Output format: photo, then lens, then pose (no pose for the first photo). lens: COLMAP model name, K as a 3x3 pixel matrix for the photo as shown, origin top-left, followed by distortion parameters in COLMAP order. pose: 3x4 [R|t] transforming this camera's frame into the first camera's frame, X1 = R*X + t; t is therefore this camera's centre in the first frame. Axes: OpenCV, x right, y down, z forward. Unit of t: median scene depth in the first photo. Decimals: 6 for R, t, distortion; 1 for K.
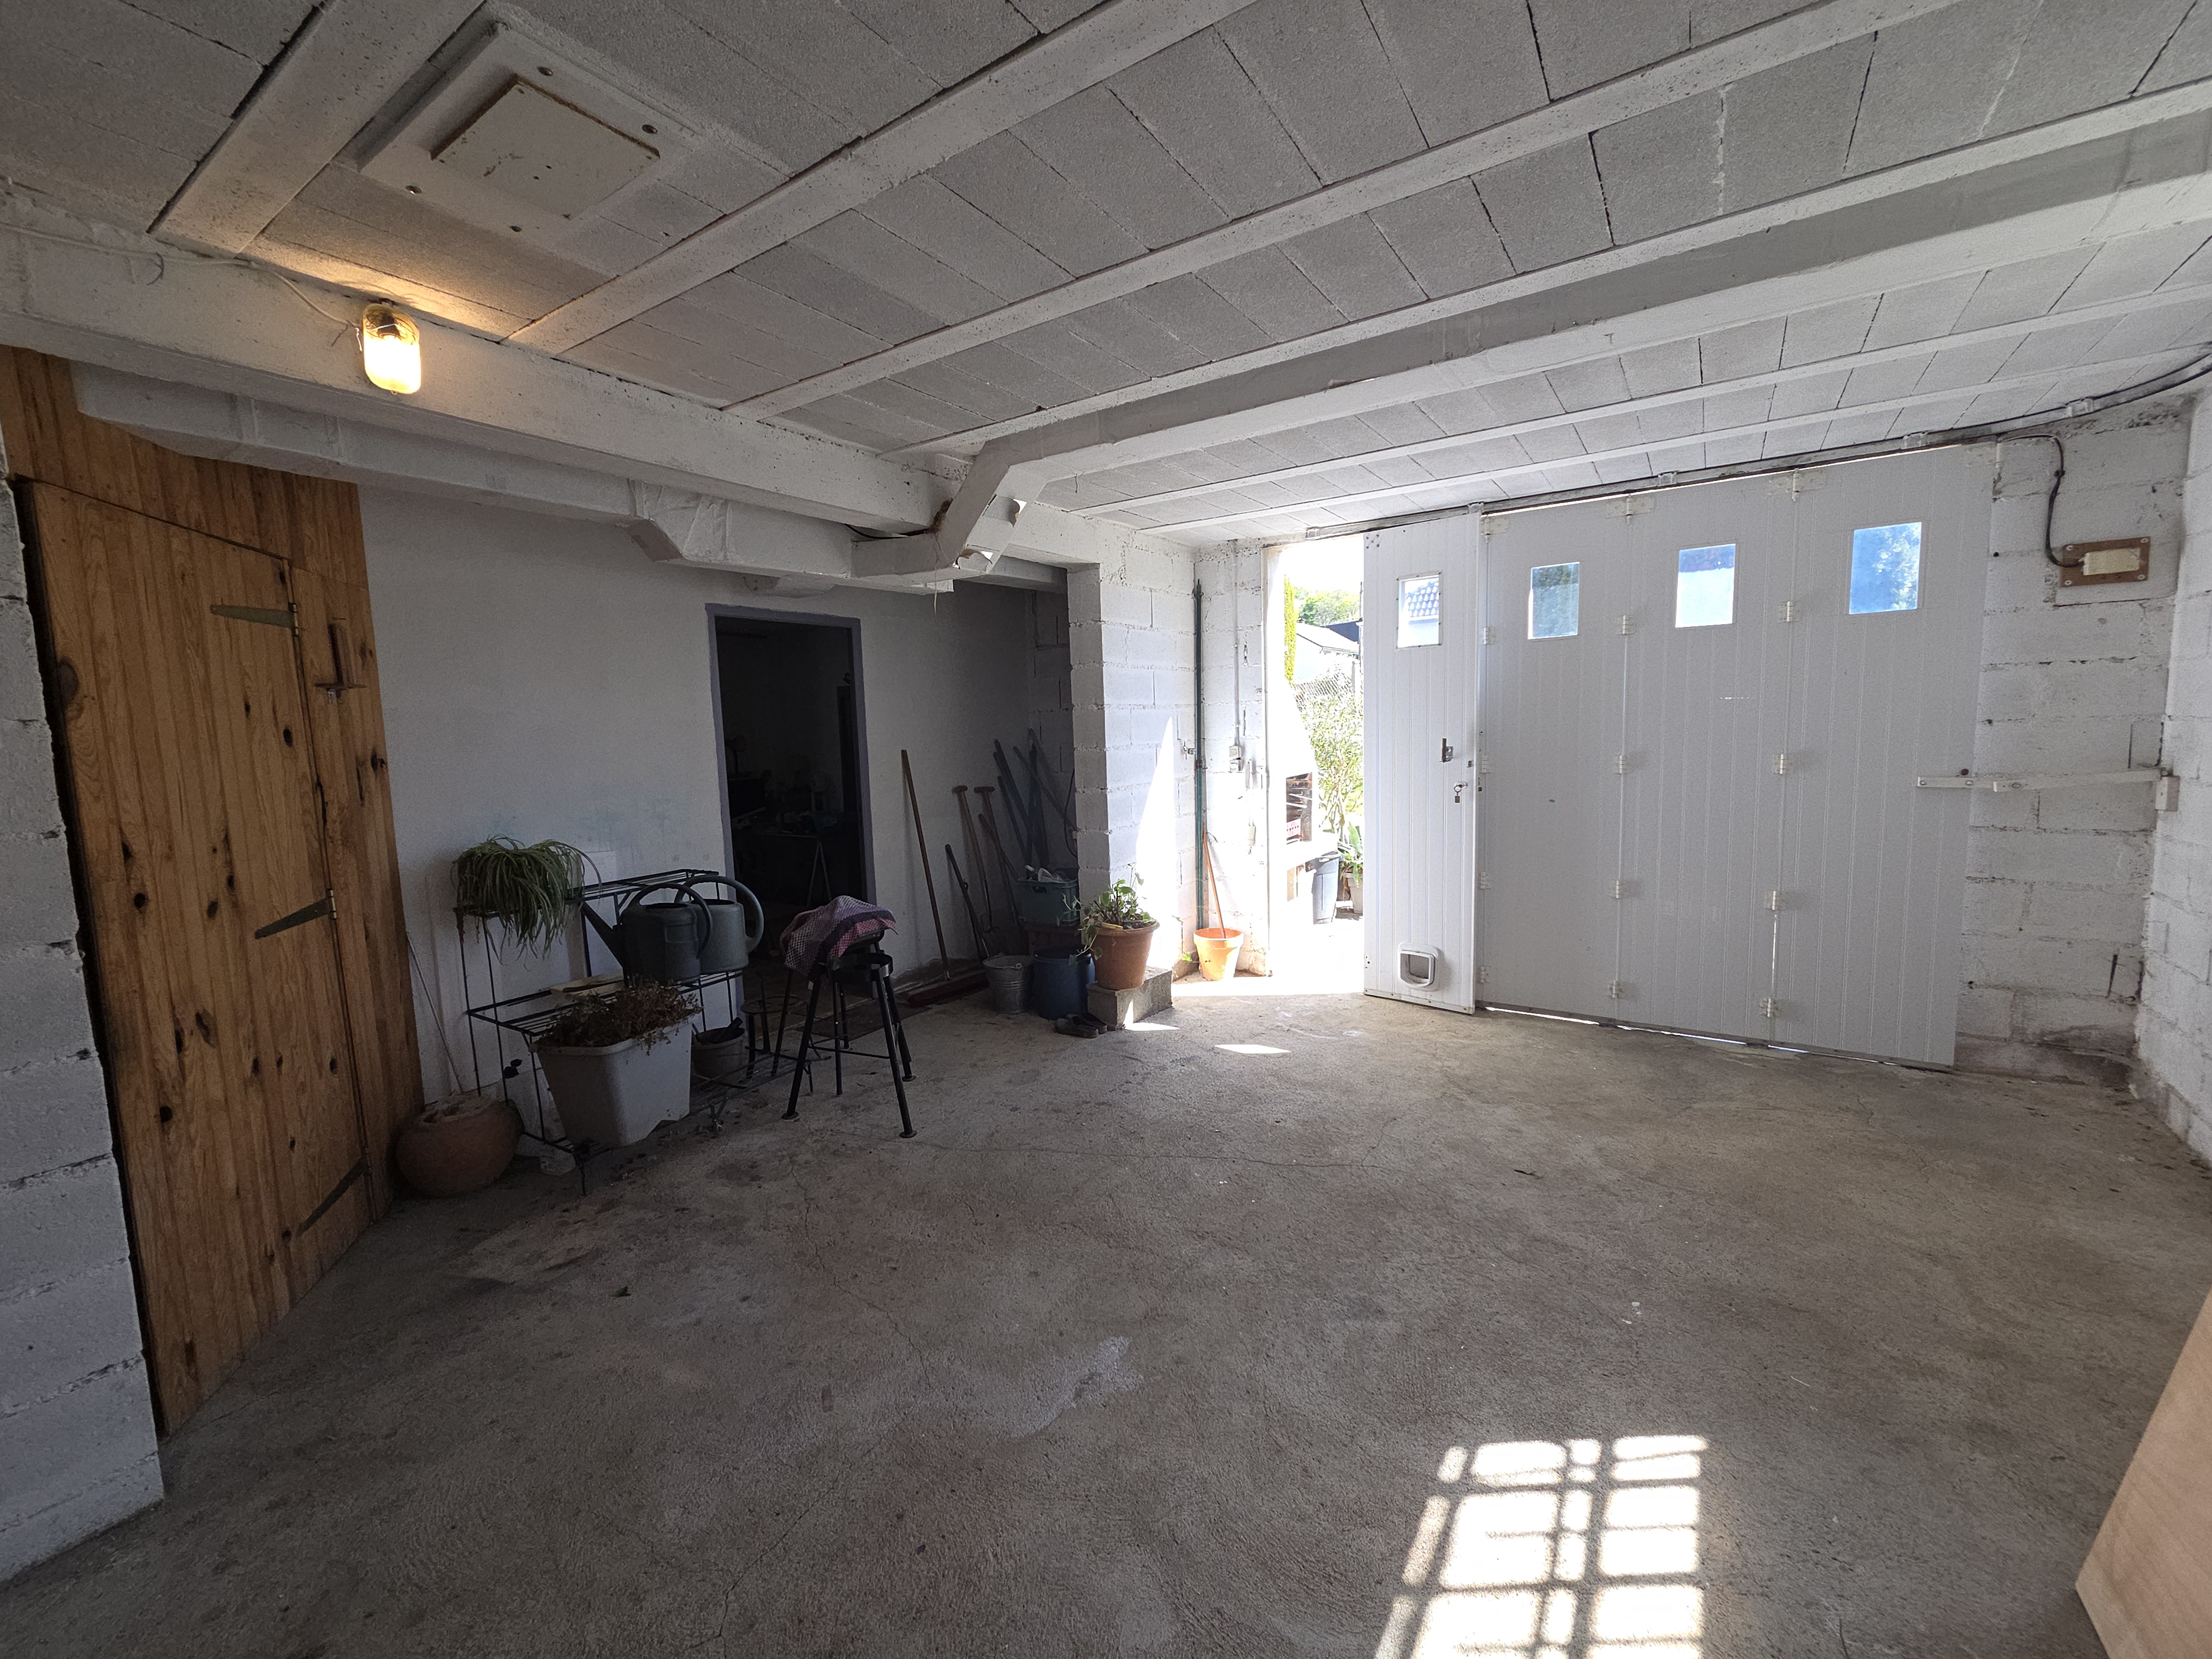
lens RADIAL K [[922.5, 0, 1064.4], [0, 922.5, 819.1], [0, 0, 1]] dist [0.004769, -0.000157]
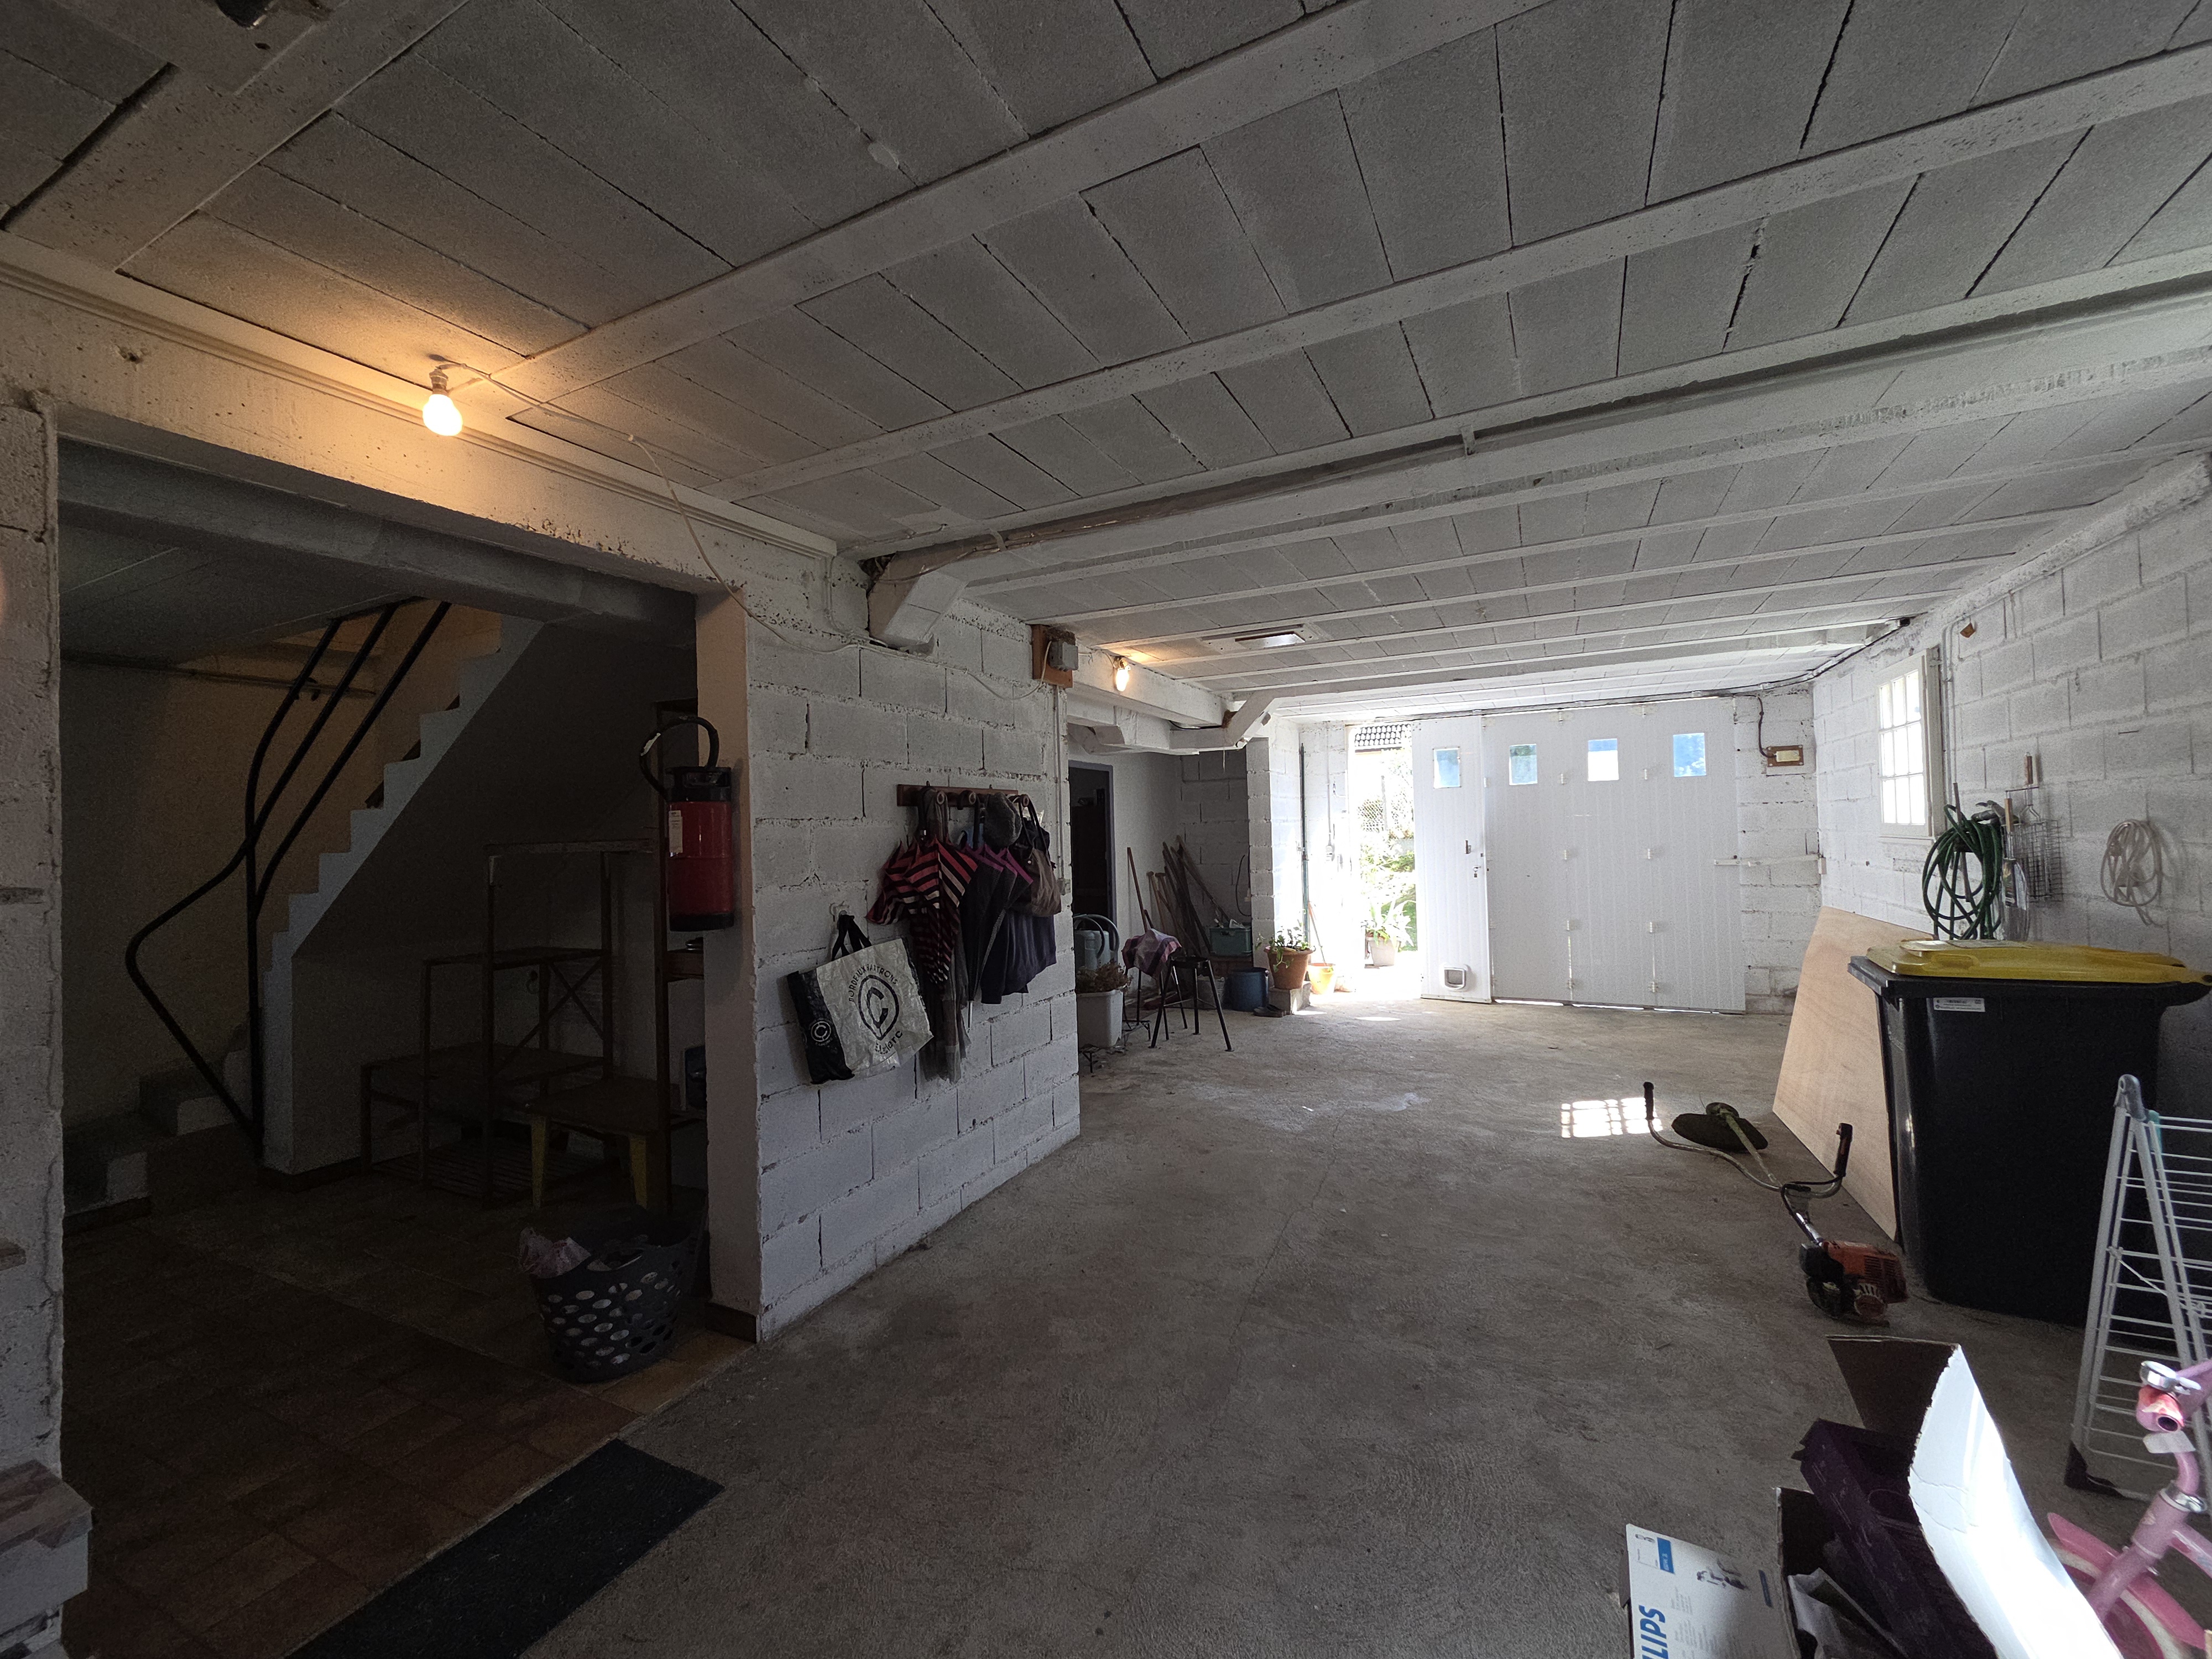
lens RADIAL K [[889.7, 0, 1079.8], [0, 889.7, 821.5], [0, 0, 1]] dist [0.001619, -0.000040]
pose [[0.994176, 0.007162, 0.107534, -0.654704], [0.005946, 0.992625, -0.121083, 0.100617], [-0.107608, 0.121018, 0.986801, -0.769579]]
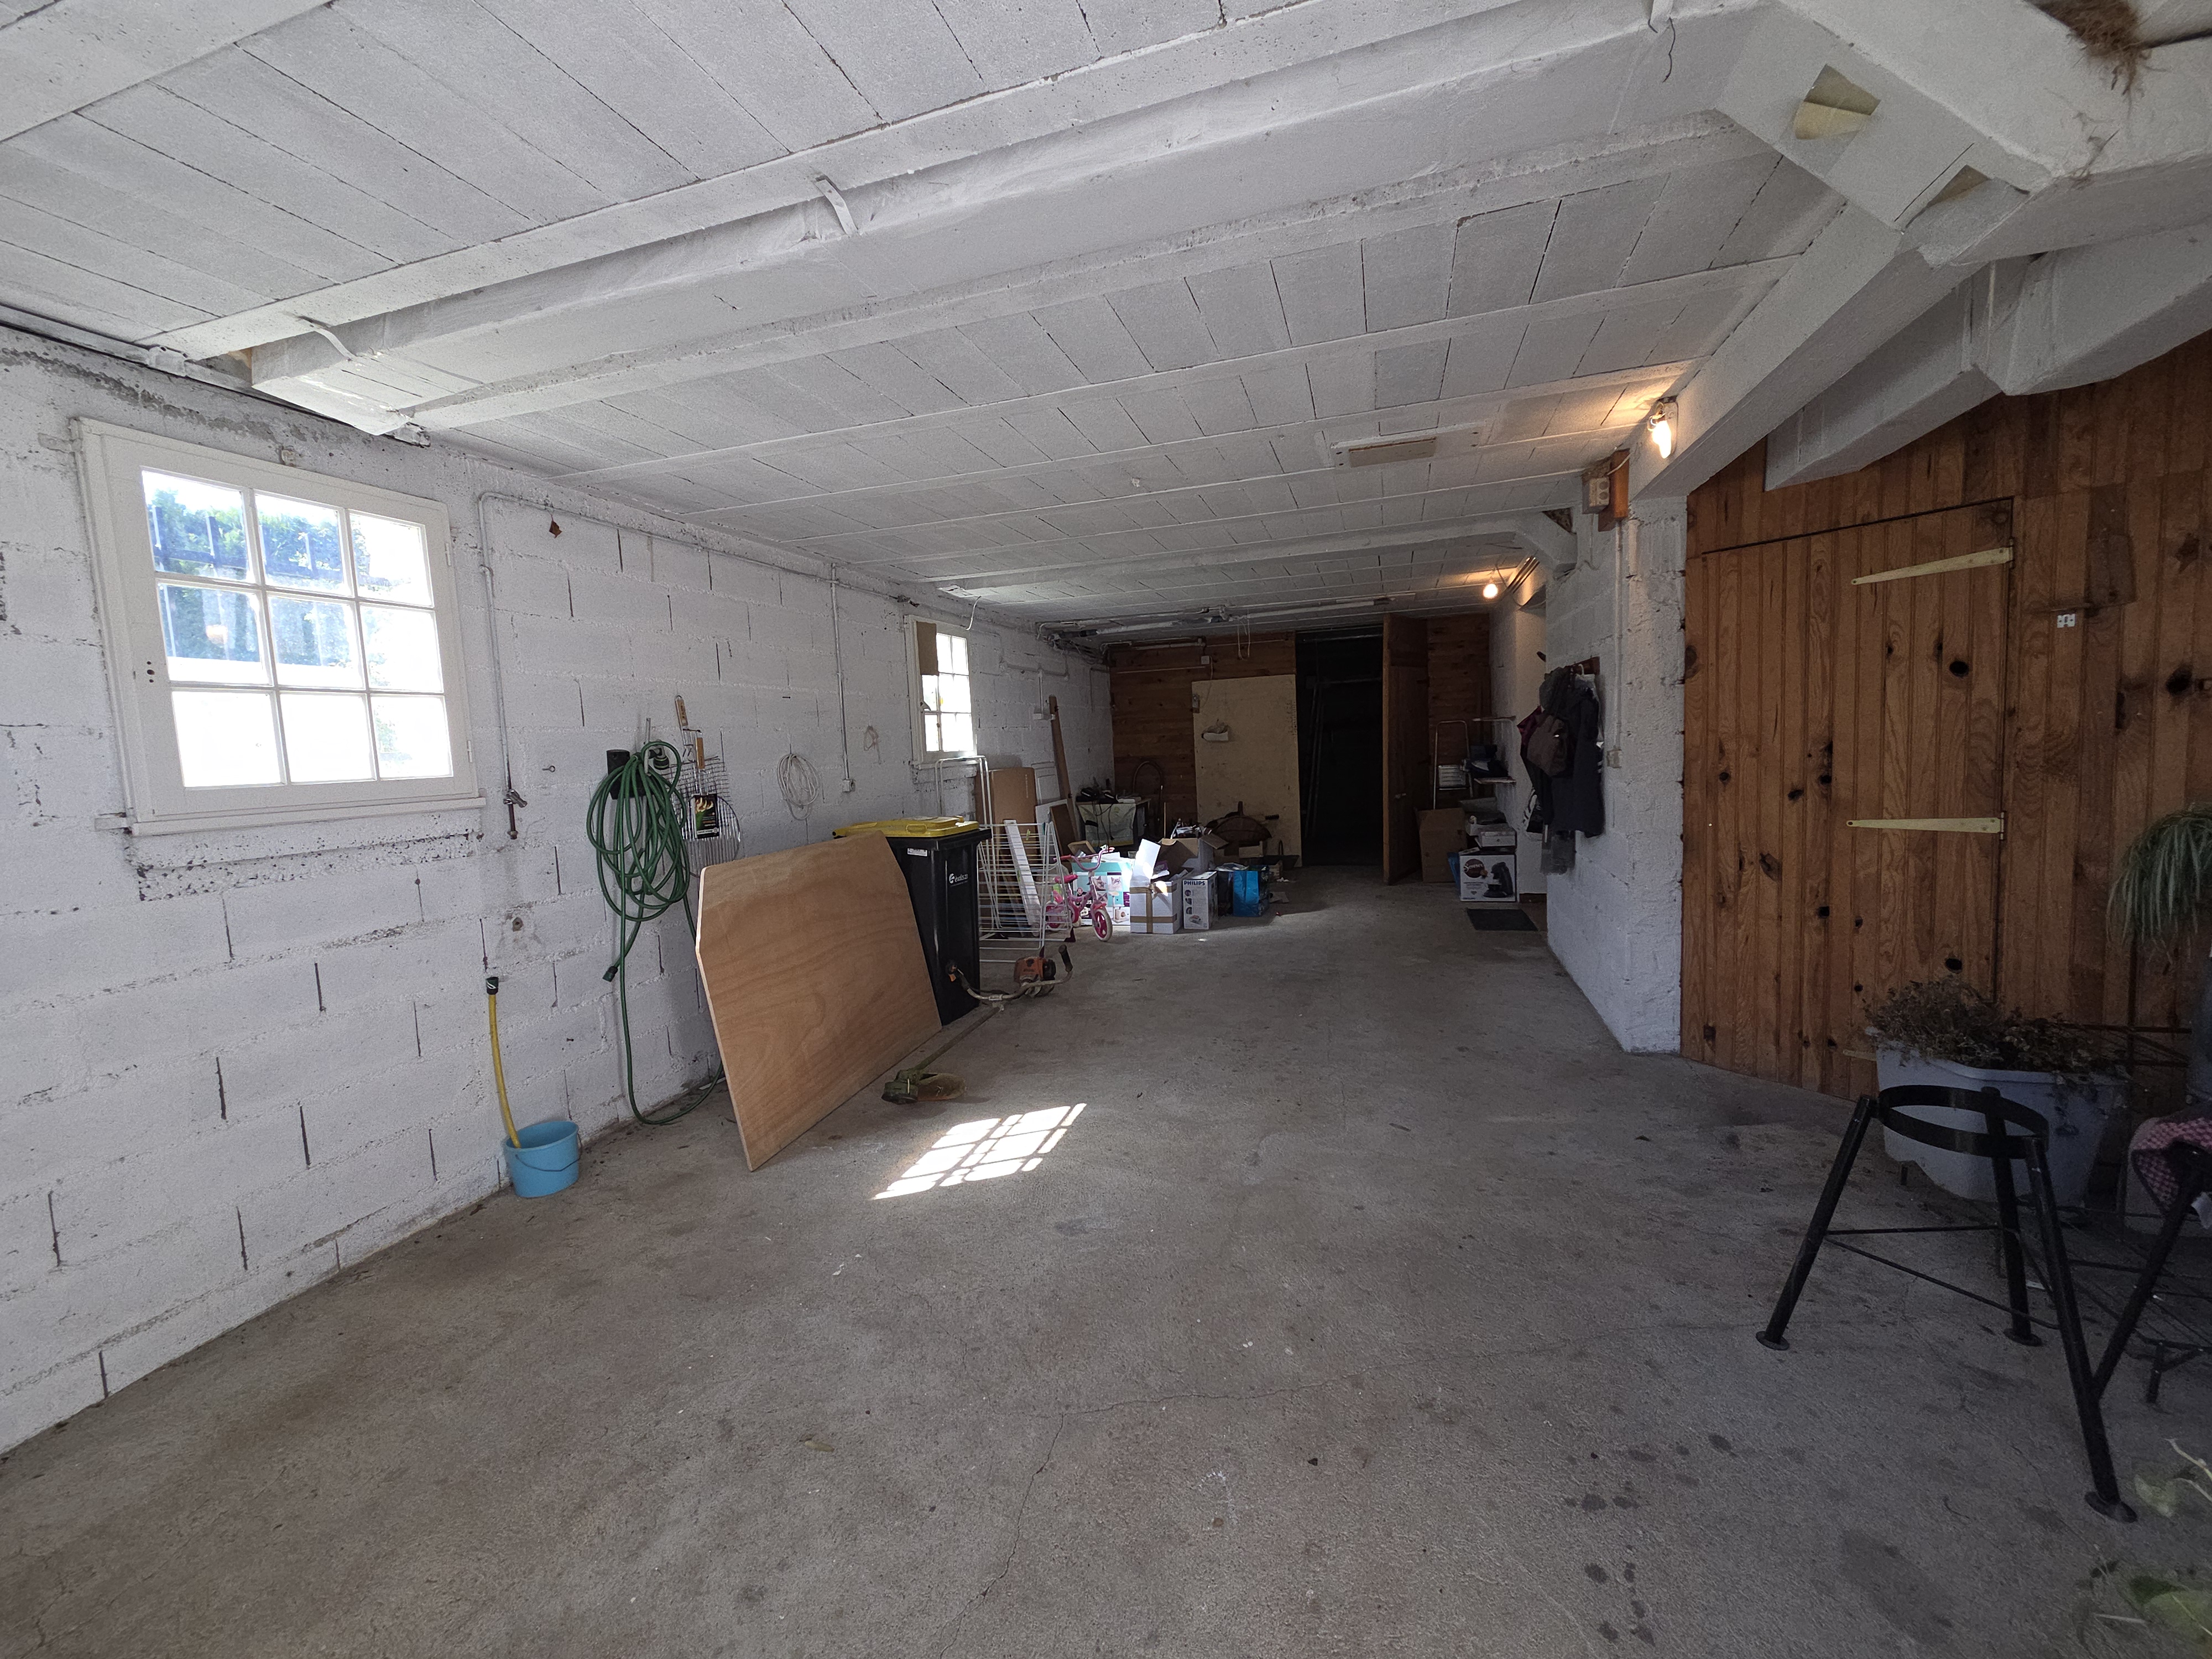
lens RADIAL K [[891.8, 0, 1108.3], [0, 891.8, 806.8], [0, 0, 1]] dist [0.003365, 0.000196]
pose [[-0.948836, 0.102058, -0.298823, 0.376107], [0.049009, 0.982458, 0.179926, -0.129735], [0.311944, 0.156076, -0.937193, 1.317486]]
